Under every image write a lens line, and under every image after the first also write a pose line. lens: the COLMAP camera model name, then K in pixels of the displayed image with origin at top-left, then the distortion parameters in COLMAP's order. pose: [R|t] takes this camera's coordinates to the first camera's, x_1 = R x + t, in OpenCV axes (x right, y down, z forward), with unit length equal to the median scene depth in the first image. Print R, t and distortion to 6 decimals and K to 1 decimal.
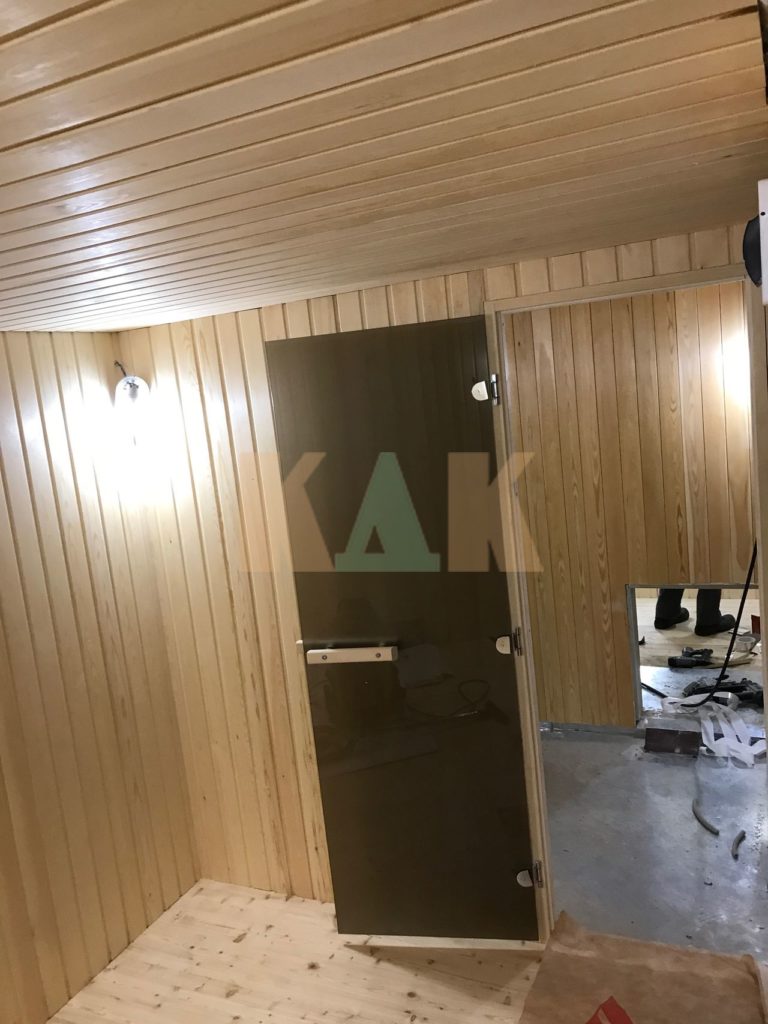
lens RADIAL K [[834.4, 0, 384.0], [0, 834.4, 512.0], [0, 0, 1]] dist [0.016062, 0.004753]
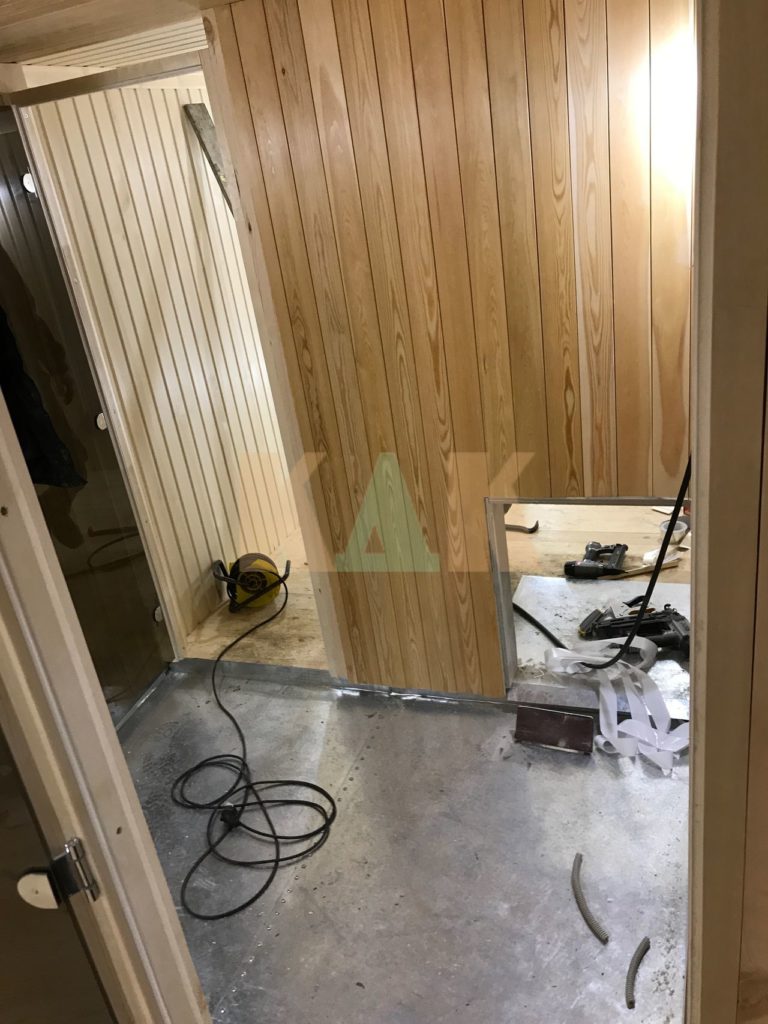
lens RADIAL K [[839.8, 0, 384.0], [0, 839.8, 512.0], [0, 0, 1]] dist [0.029687, -0.004917]
pose [[0.996501, -0.063206, 0.054685, 0.183851], [0.046469, 0.962834, 0.266066, -0.073376], [-0.069469, -0.262594, 0.962402, 0.412857]]
